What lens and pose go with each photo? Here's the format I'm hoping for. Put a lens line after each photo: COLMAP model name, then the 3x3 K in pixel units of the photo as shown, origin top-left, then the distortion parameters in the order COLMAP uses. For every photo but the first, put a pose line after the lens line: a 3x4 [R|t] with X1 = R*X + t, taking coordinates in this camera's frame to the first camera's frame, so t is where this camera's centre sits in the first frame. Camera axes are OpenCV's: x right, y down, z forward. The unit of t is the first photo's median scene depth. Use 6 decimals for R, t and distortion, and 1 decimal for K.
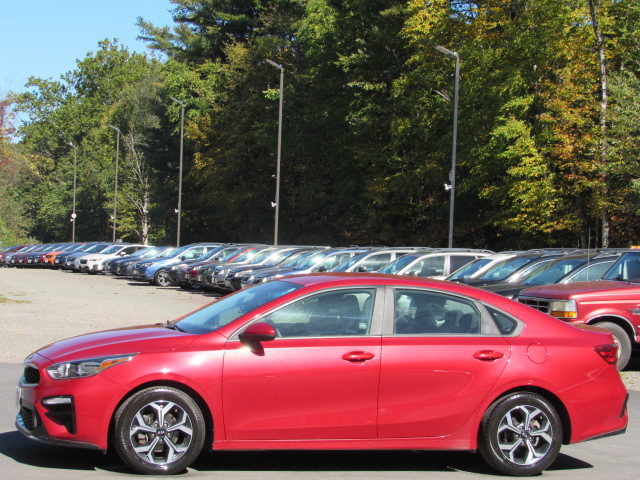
lens RADIAL K [[1634.6, 0, 319.4], [0, 1634.6, 280.6], [0, 0, 1]] dist [-0.047453, 0.000000]
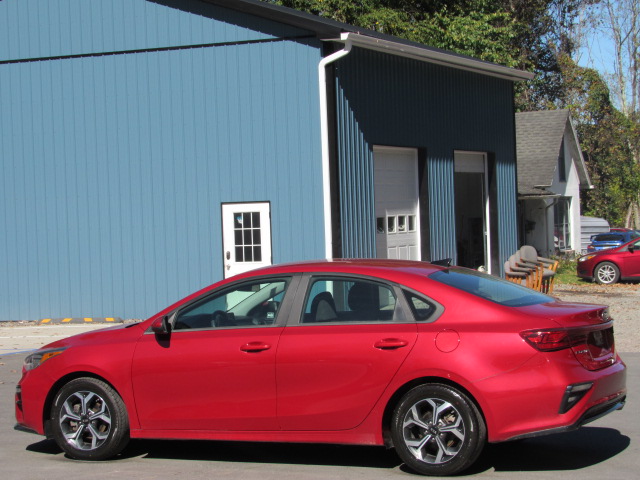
lens RADIAL K [[1634.6, 0, 282.9], [0, 1634.6, 254.7], [0, 0, 1]] dist [-0.047453, 0.000000]
pose [[0.748767, -0.049565, -0.660978, 0.677922], [0.046633, 0.998668, -0.022061, 0.013411], [0.661191, -0.014304, 0.750081, 0.270880]]
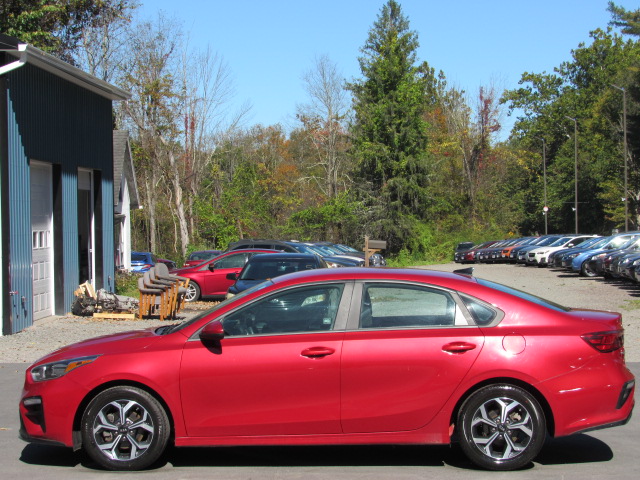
lens RADIAL K [[1634.6, 0, 322.7], [0, 1634.6, 270.6], [0, 0, 1]] dist [-0.047453, 0.000000]
pose [[0.945110, -0.042934, -0.323921, 0.348720], [0.042644, 0.999058, -0.007996, 0.004519], [0.323959, -0.006257, 0.946050, 0.050689]]
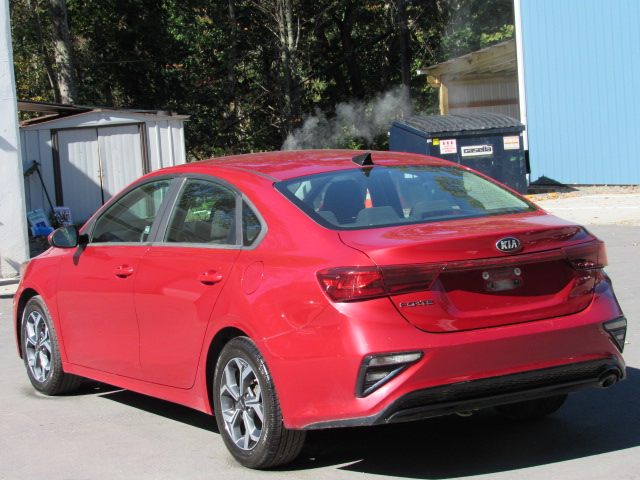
lens RADIAL K [[1634.6, 0, 331.5], [0, 1634.6, 220.9], [0, 0, 1]] dist [-0.047453, 0.000000]
pose [[0.239378, 0.013832, -0.970828, 0.768594], [0.048124, 0.998500, 0.026093, 0.008128], [0.969733, -0.052966, 0.238354, 0.899861]]
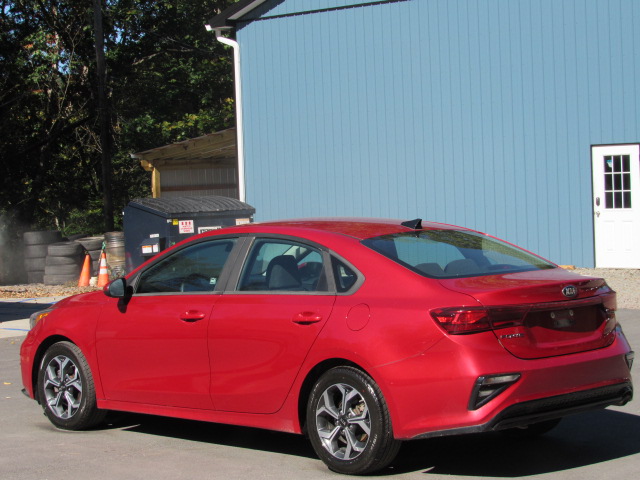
lens RADIAL K [[1634.6, 0, 321.3], [0, 1634.6, 236.3], [0, 0, 1]] dist [-0.047453, 0.000000]
pose [[0.471940, -0.022029, -0.881355, 0.823336], [0.030625, 0.999494, -0.008583, 0.012971], [0.881098, -0.022941, 0.472376, 0.635068]]
